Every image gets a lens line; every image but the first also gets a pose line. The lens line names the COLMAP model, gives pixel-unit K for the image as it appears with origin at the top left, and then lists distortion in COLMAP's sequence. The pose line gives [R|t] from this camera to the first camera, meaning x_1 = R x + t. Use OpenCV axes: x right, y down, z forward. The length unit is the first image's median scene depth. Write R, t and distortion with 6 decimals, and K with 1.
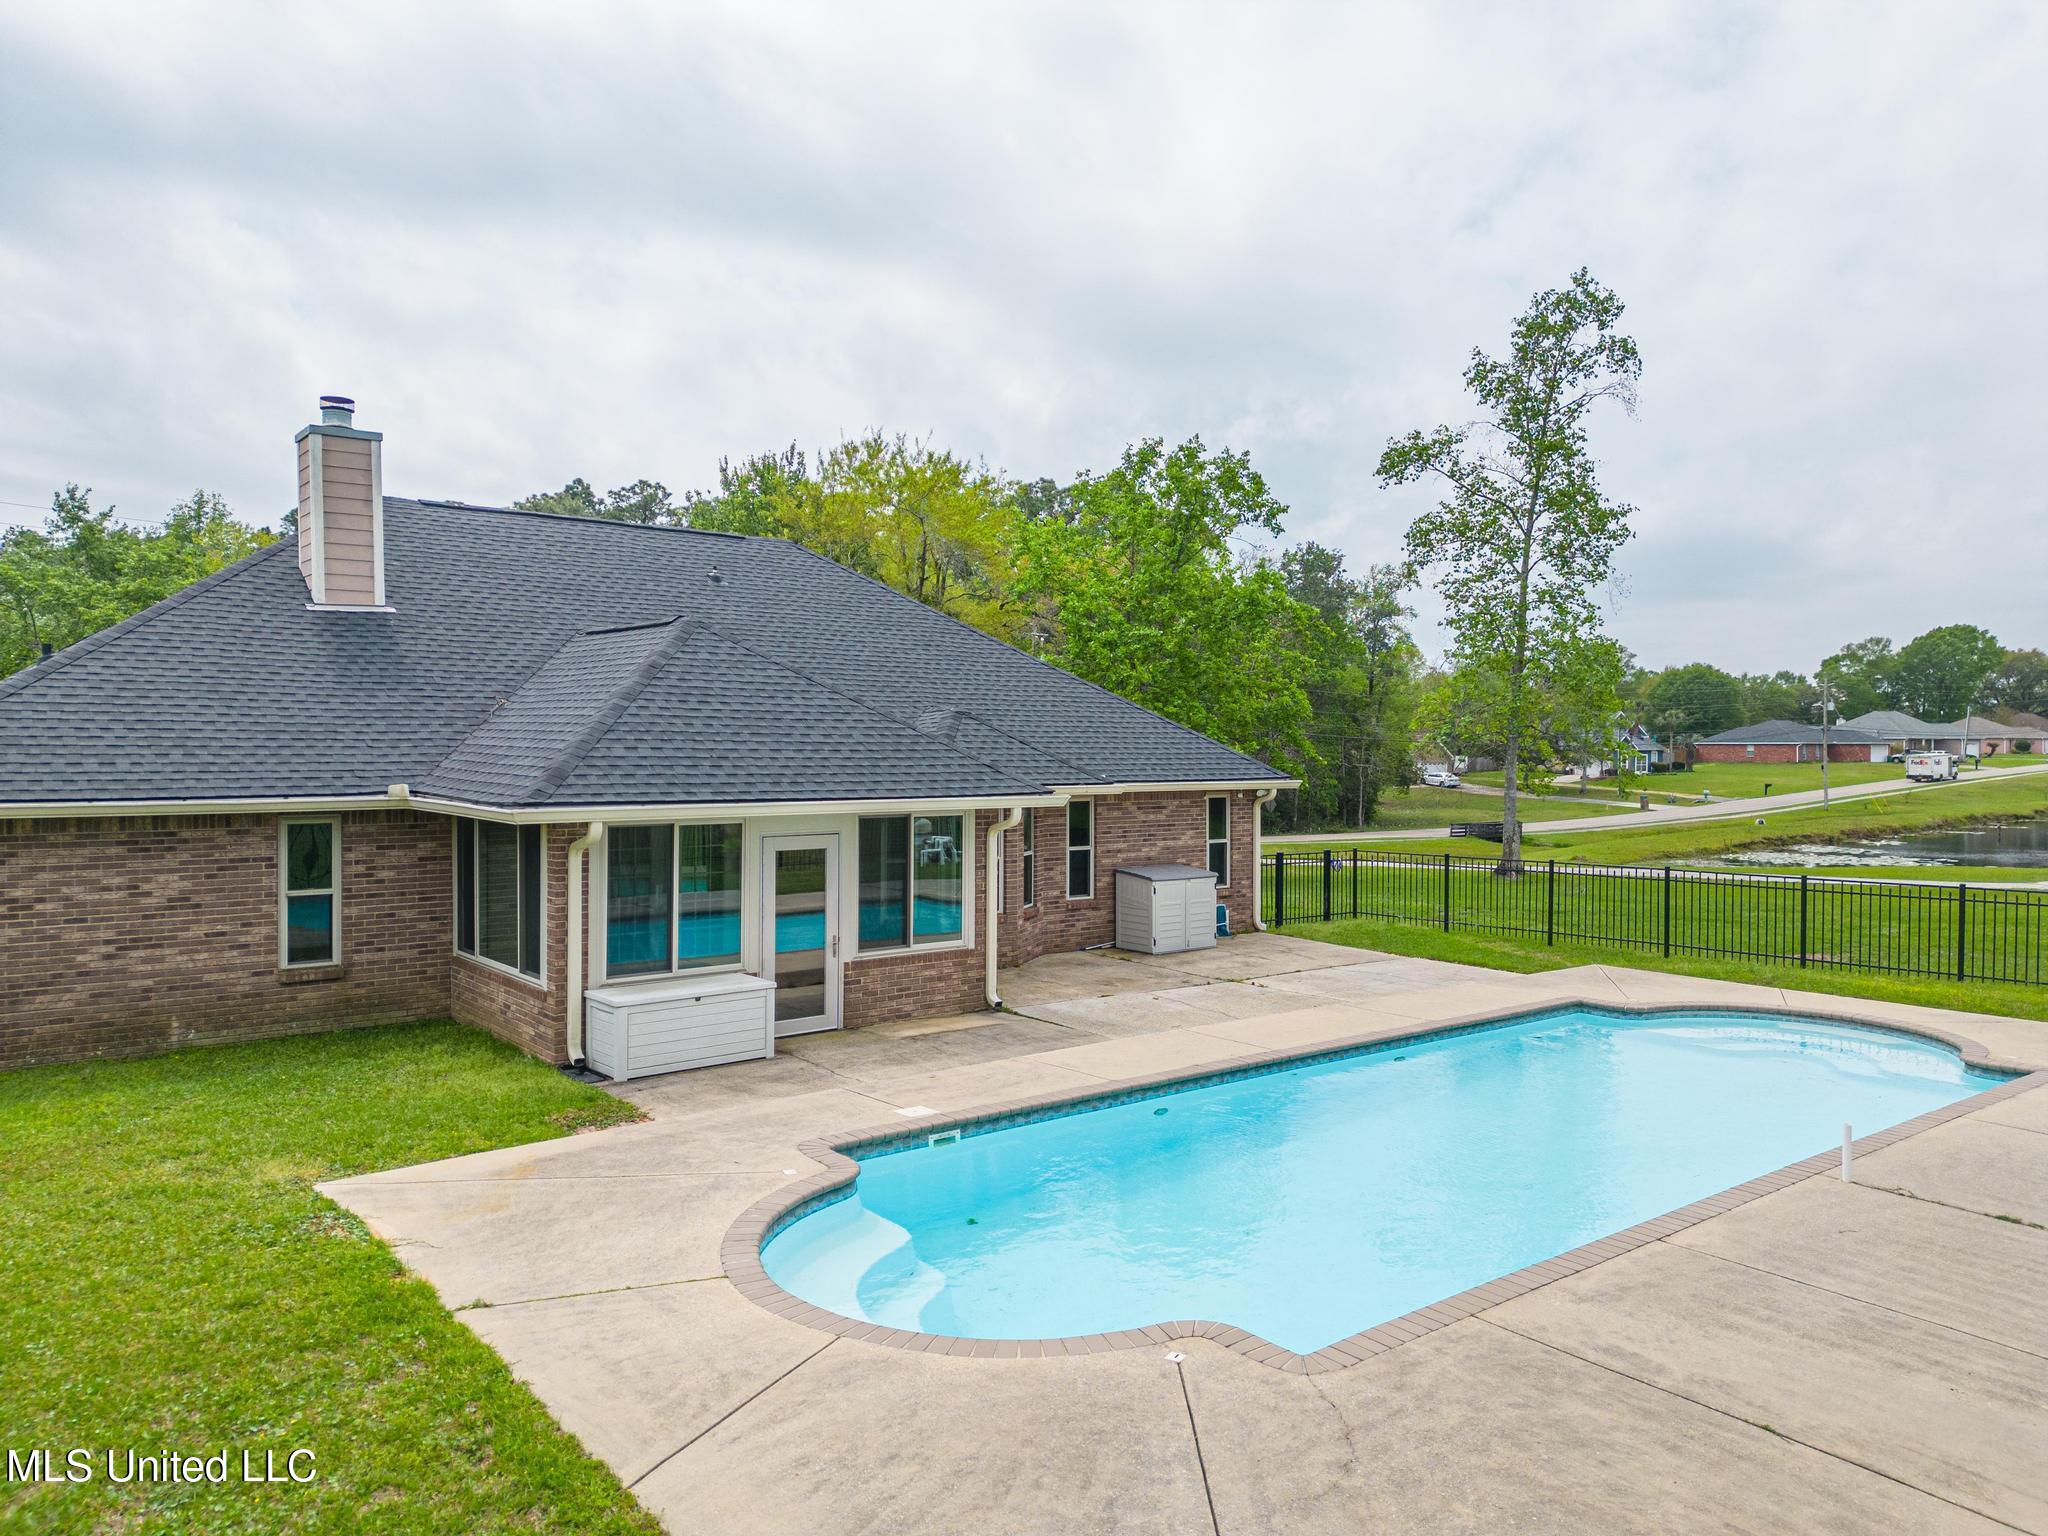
lens RADIAL K [[1428.6, 0, 1035.9], [0, 1428.6, 765.7], [0, 0, 1]] dist [0.037330, -0.003672]
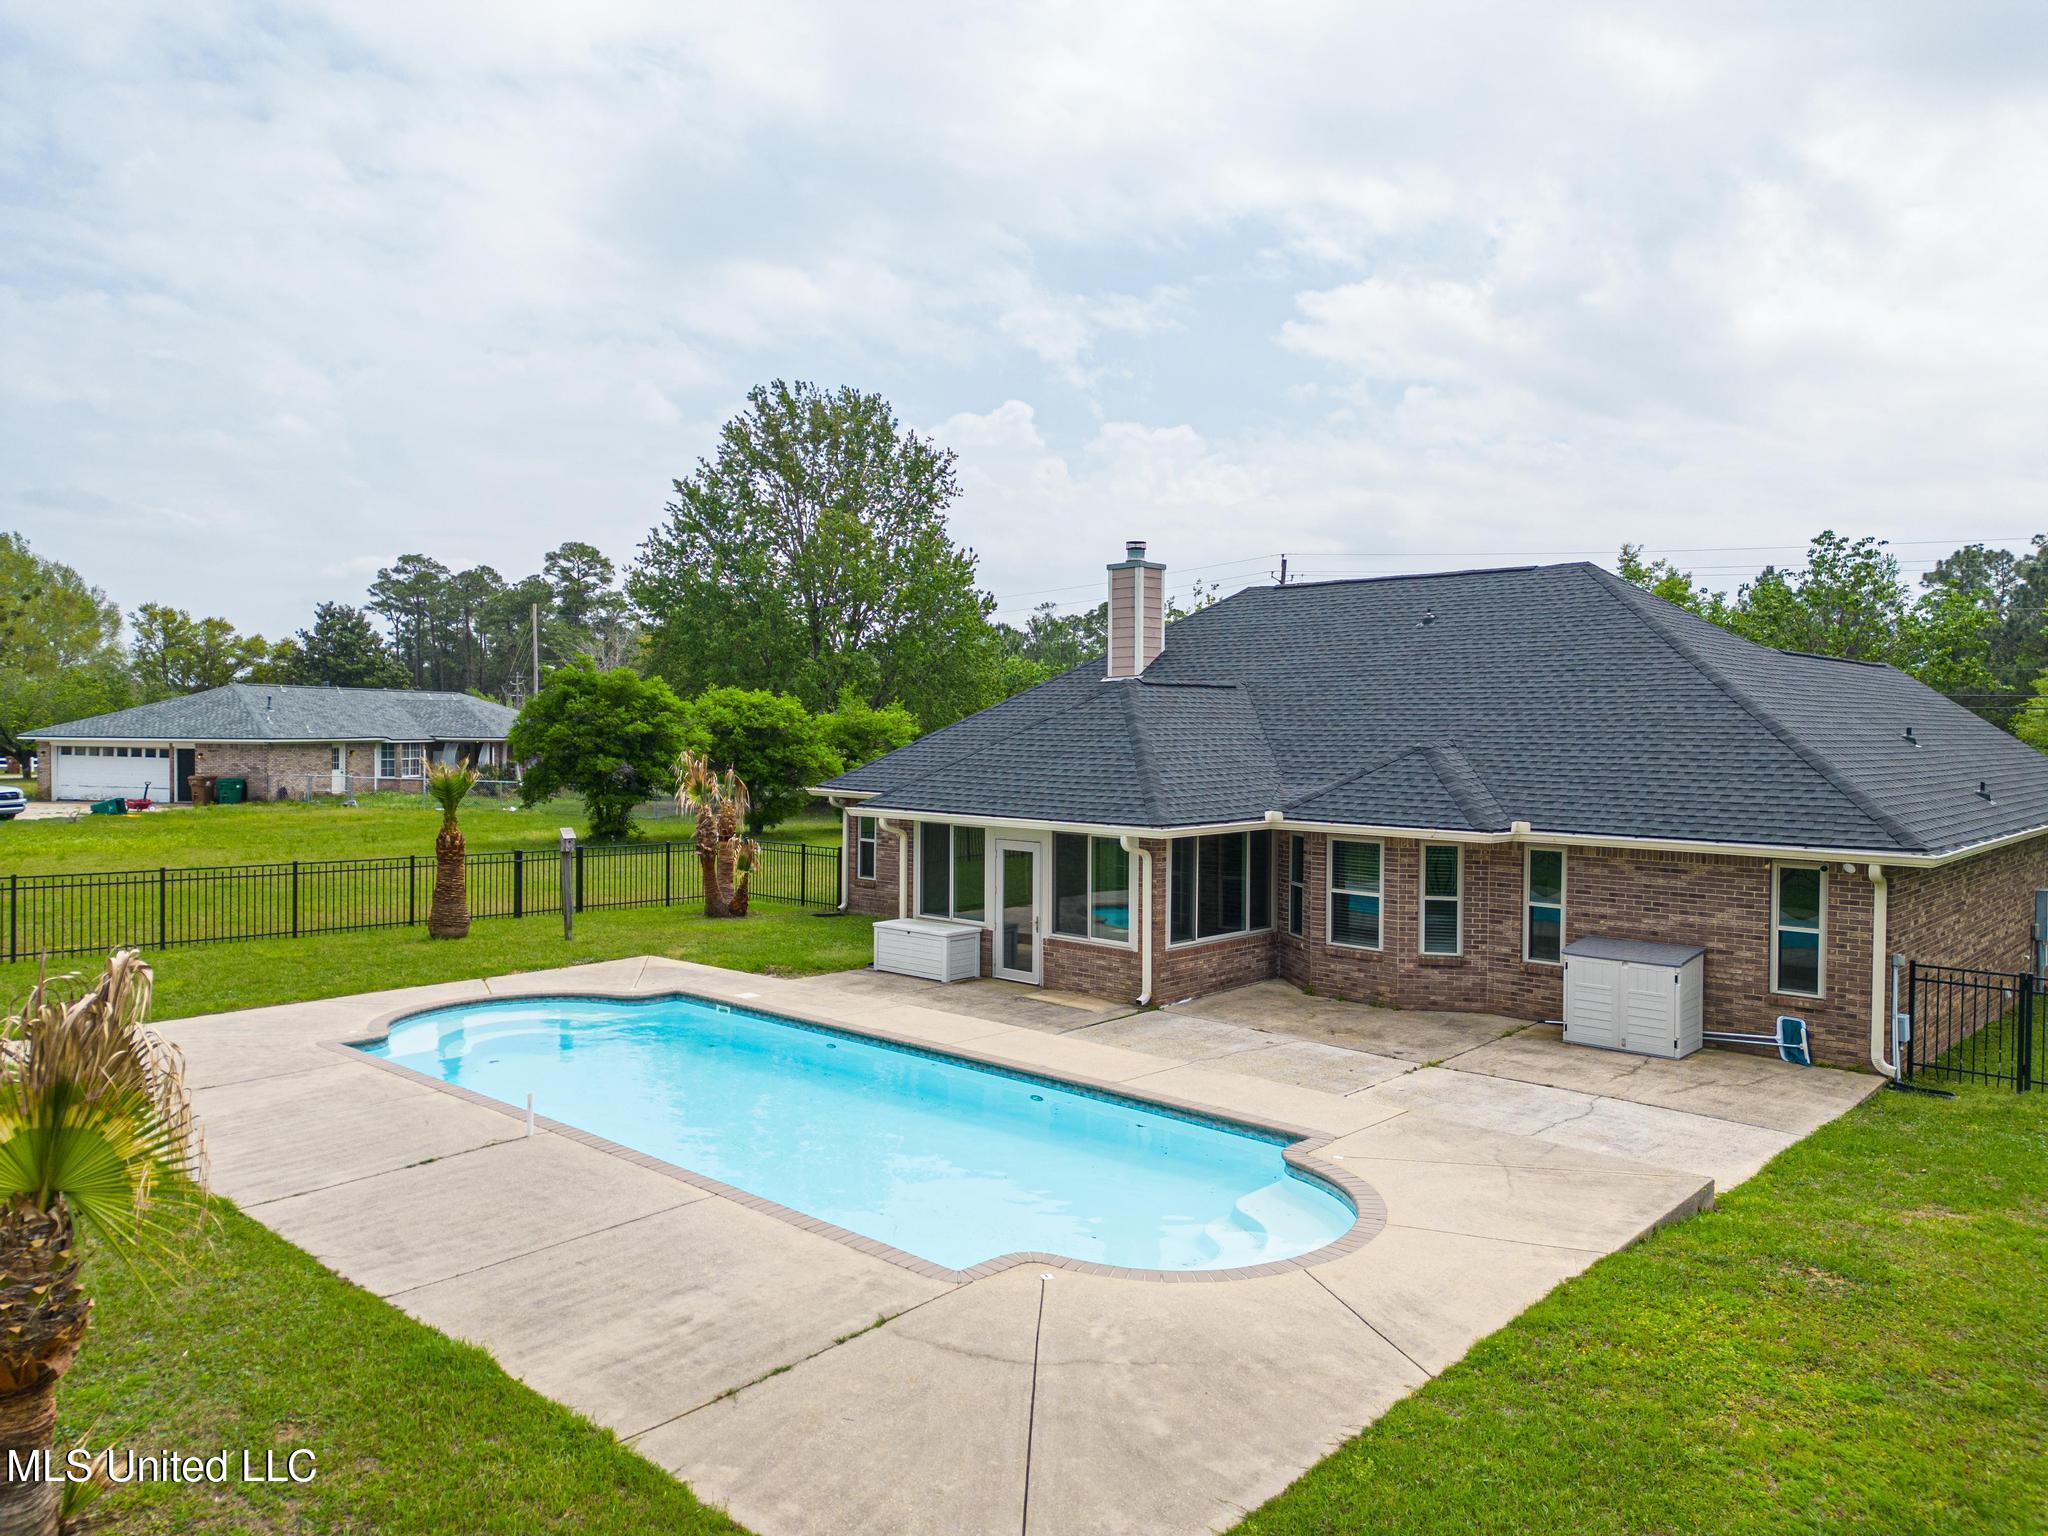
lens RADIAL K [[1428.6, 0, 1034.2], [0, 1428.6, 759.0], [0, 0, 1]] dist [0.037330, -0.003672]
pose [[0.152089, 0.021119, -0.988141, 1.189565], [-0.023505, 0.999566, 0.017745, -0.055845], [0.988087, 0.020527, 0.152520, 0.775127]]
